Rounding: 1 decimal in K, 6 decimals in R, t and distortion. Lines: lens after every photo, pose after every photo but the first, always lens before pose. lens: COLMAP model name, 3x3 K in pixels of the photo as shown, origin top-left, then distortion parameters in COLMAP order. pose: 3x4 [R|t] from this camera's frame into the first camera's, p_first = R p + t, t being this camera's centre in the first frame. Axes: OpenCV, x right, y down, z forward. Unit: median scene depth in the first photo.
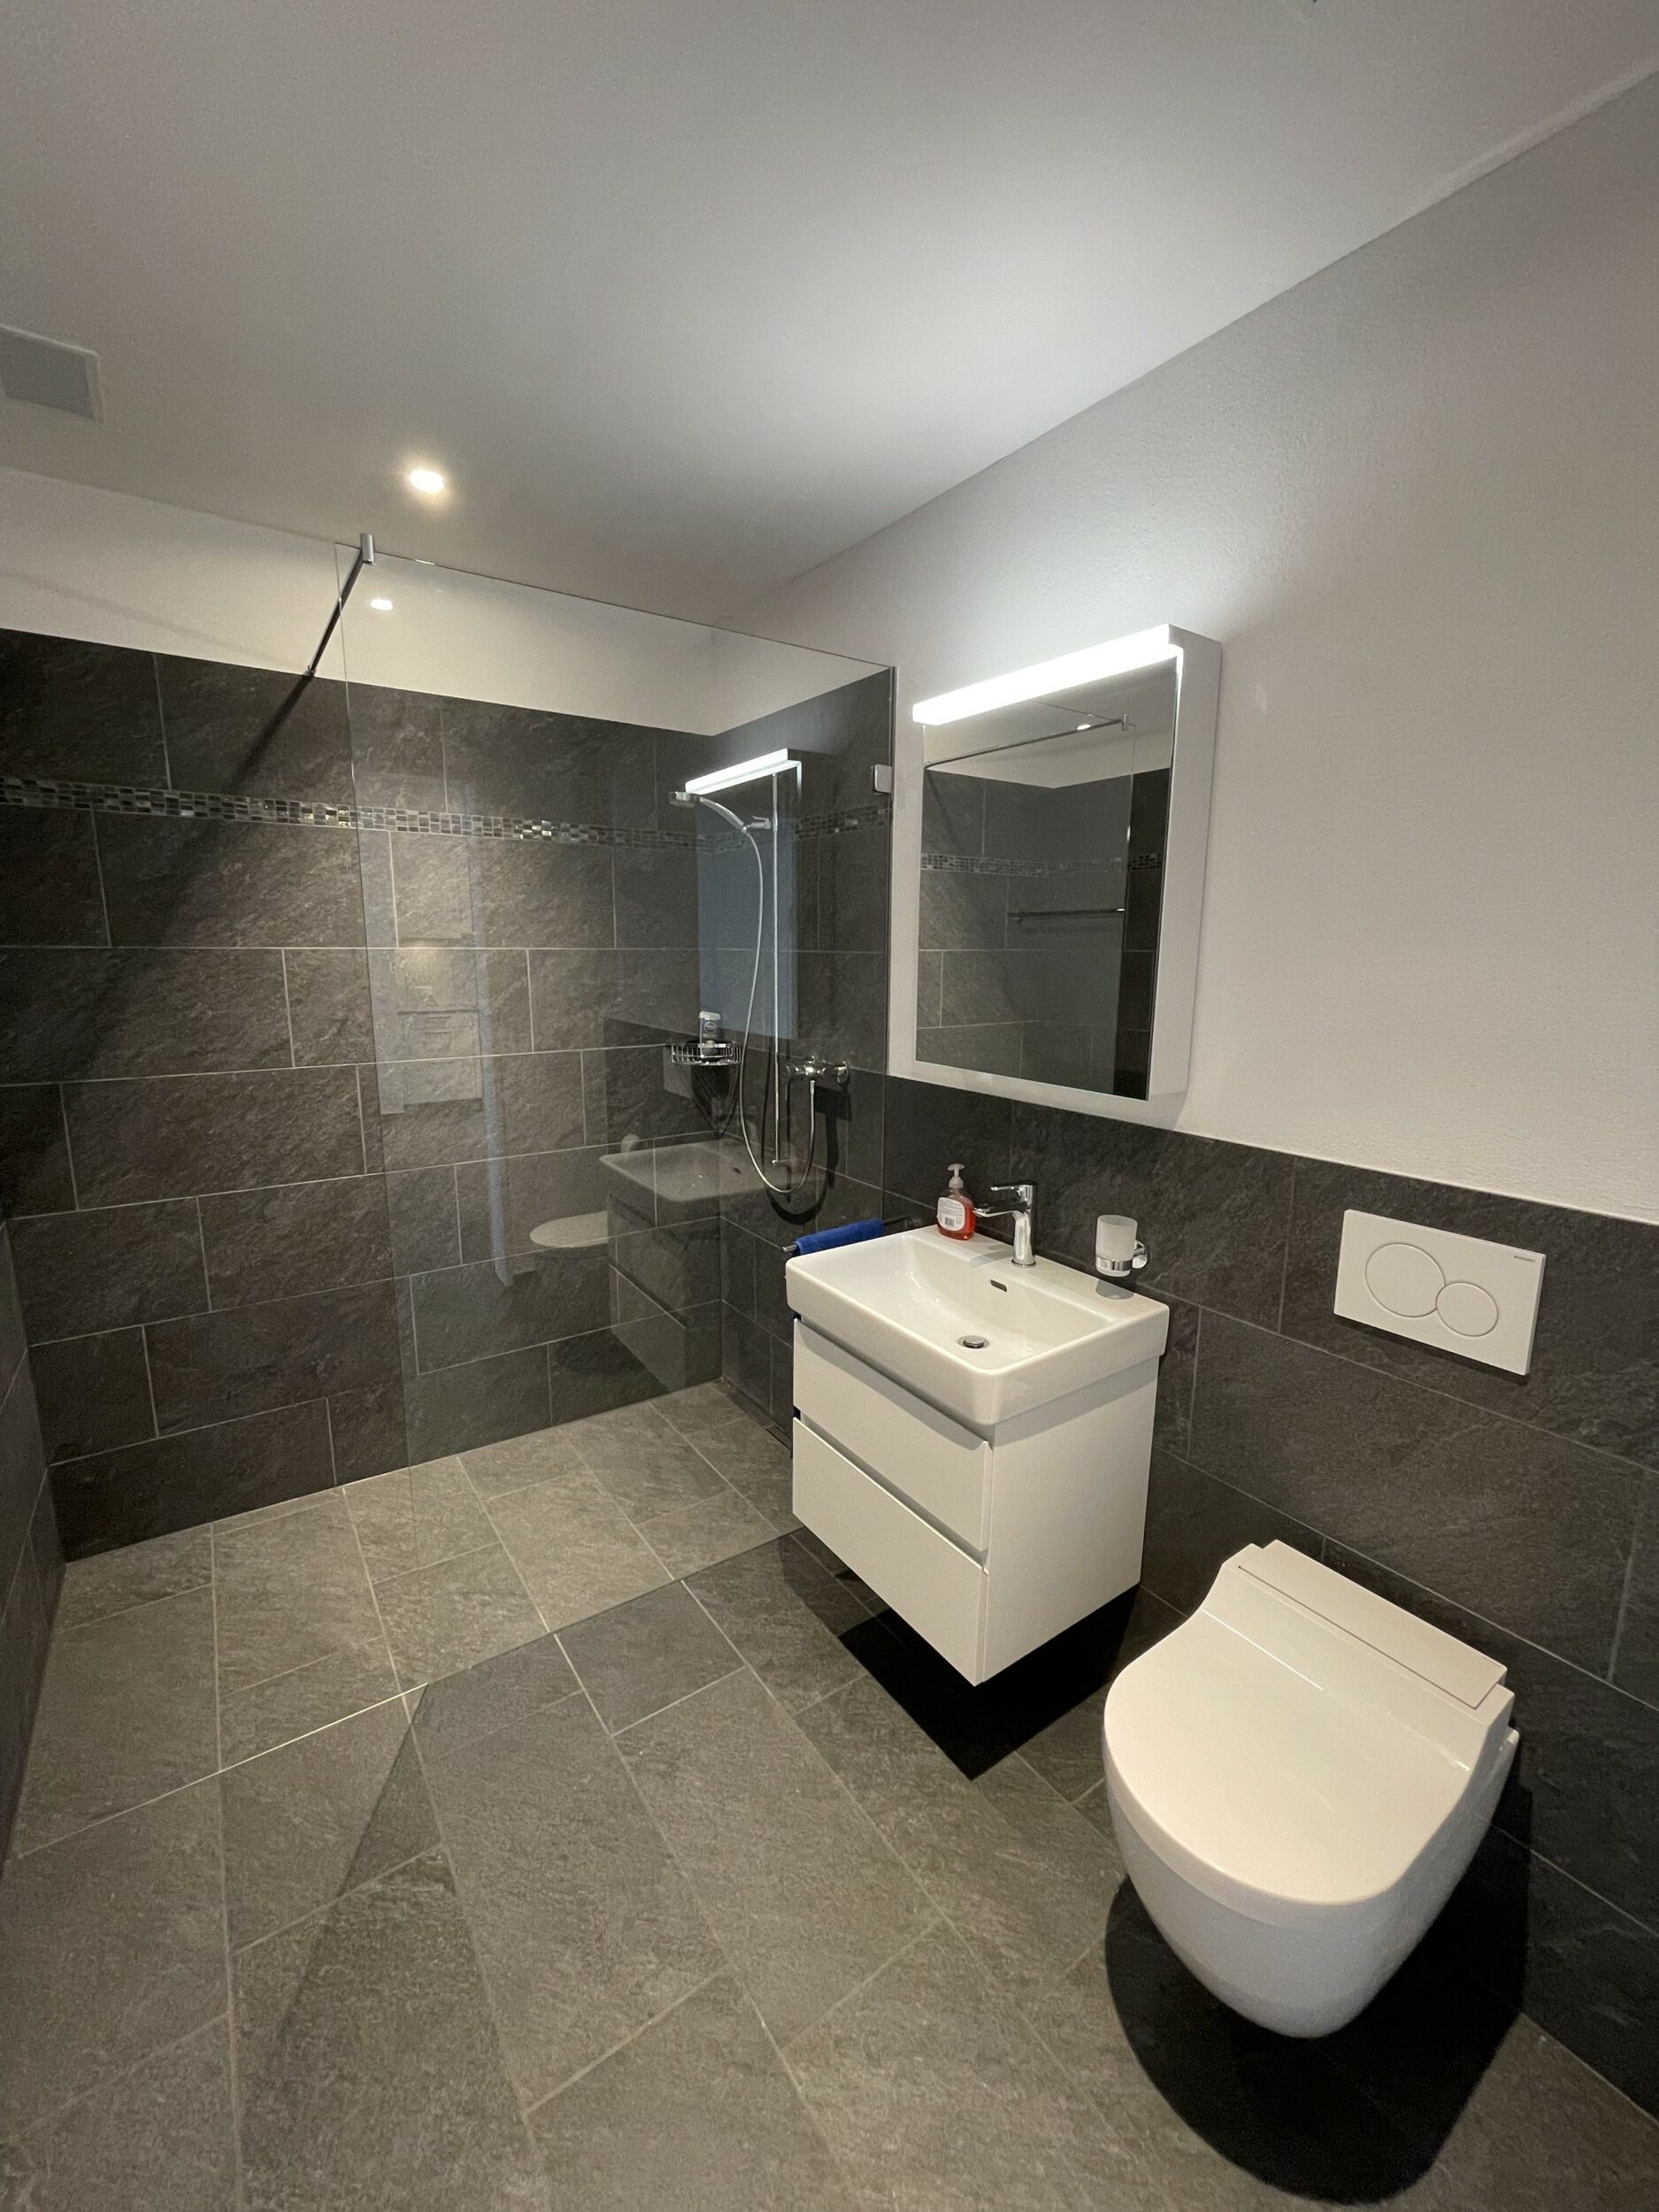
lens RADIAL K [[889.5, 0, 835.4], [0, 889.5, 1103.8], [0, 0, 1]] dist [-0.003214, -0.001071]
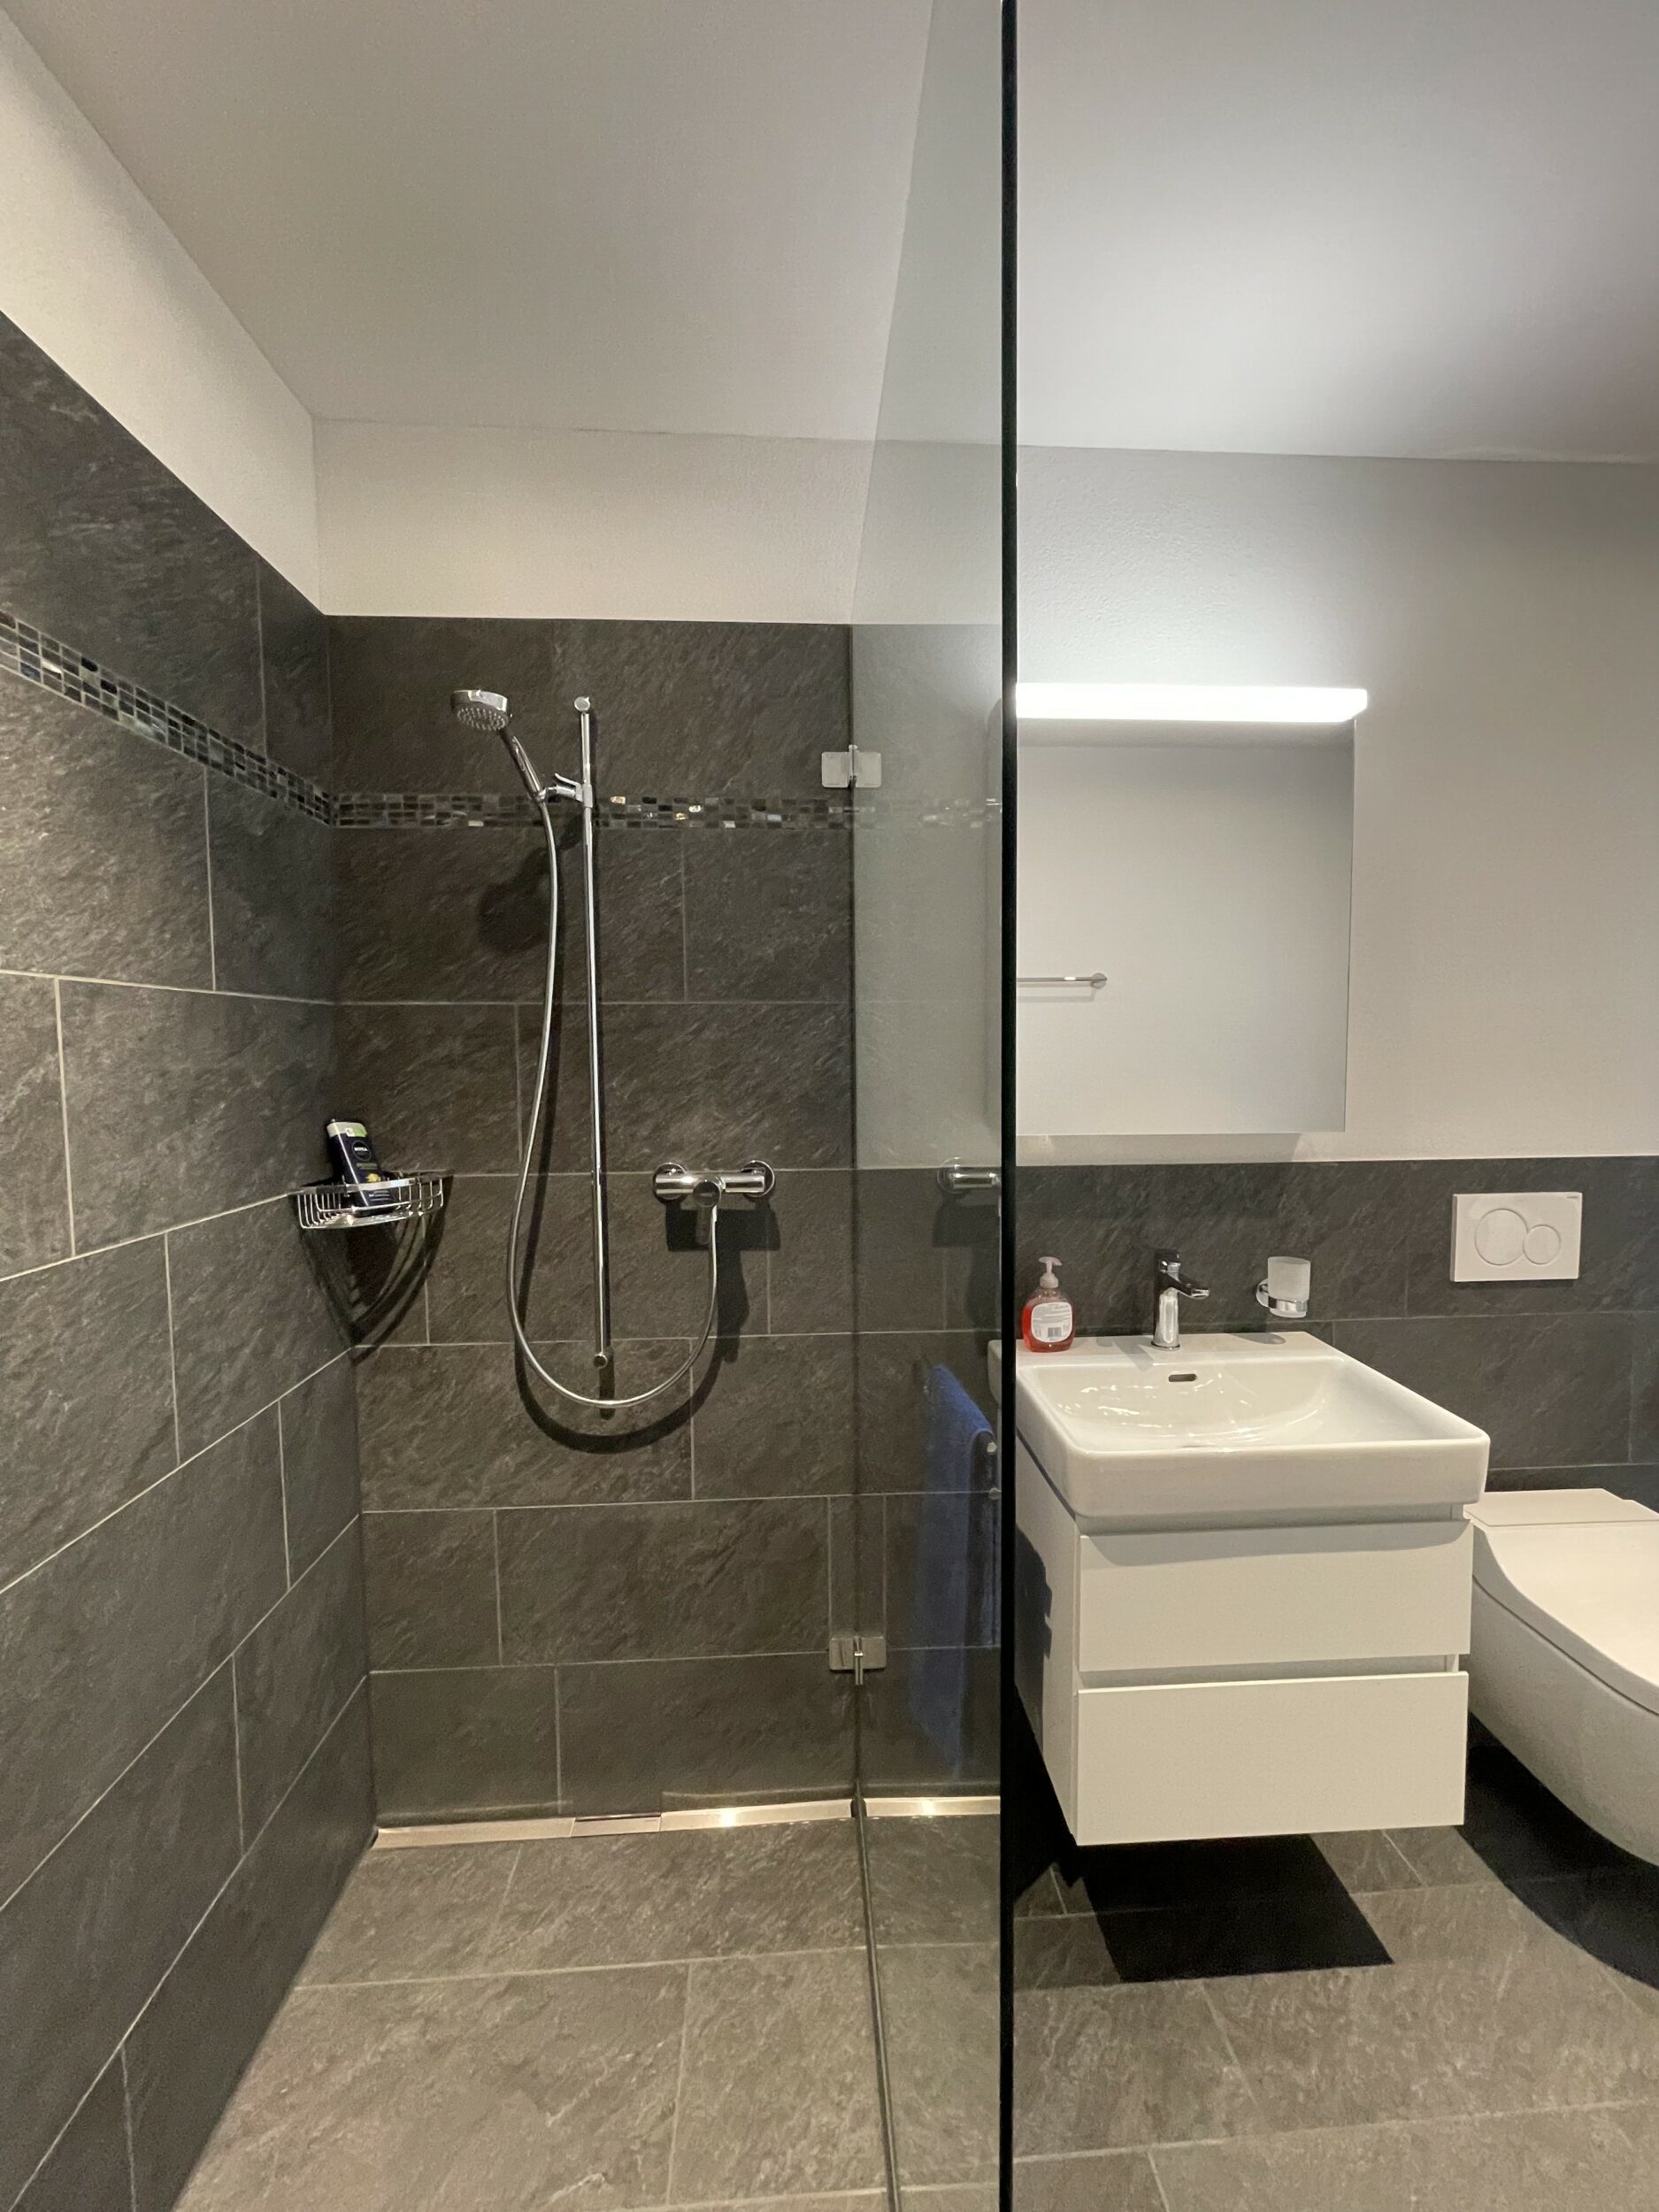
lens RADIAL K [[889.5, 0, 830.4], [0, 889.5, 1104.7], [0, 0, 1]] dist [-0.003214, -0.001071]
pose [[0.534499, -0.065620, 0.842618, -0.545616], [0.163663, 0.986146, -0.027020, -0.067305], [-0.829172, 0.152348, 0.537833, 0.610479]]
